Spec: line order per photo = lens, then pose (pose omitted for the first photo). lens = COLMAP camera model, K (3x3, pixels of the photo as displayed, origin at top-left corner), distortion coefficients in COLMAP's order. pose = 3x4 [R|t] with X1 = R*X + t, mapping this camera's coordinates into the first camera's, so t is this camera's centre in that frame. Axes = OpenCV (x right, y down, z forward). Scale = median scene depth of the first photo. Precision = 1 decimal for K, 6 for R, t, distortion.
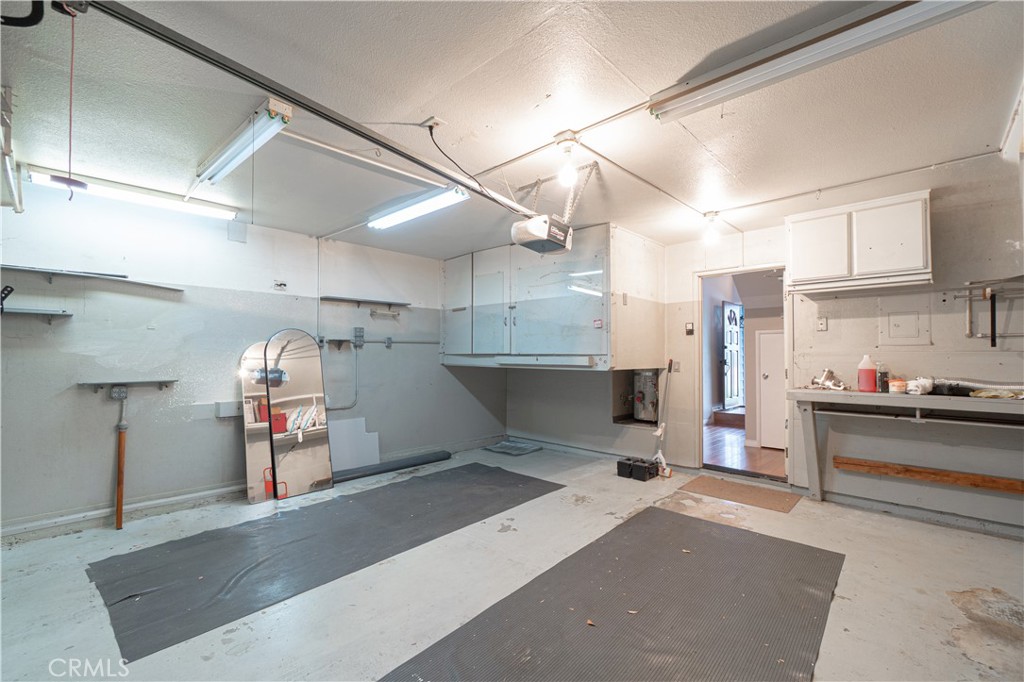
lens RADIAL K [[444.6, 0, 498.9], [0, 444.6, 347.1], [0, 0, 1]] dist [0.000884, 0.000160]
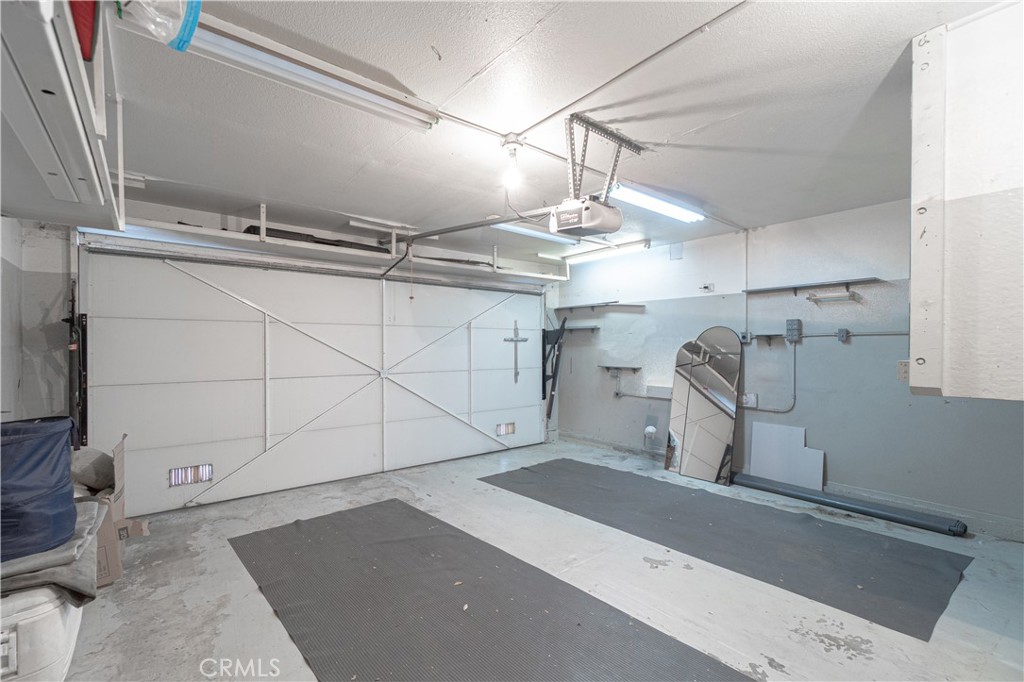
lens RADIAL K [[444.6, 0, 498.9], [0, 444.6, 347.1], [0, 0, 1]] dist [0.000884, 0.000160]
pose [[-0.125561, 0.001136, -0.992085, 0.672066], [0.014356, 0.999897, -0.000672, 0.001352], [0.991982, -0.014327, -0.125565, 0.627930]]
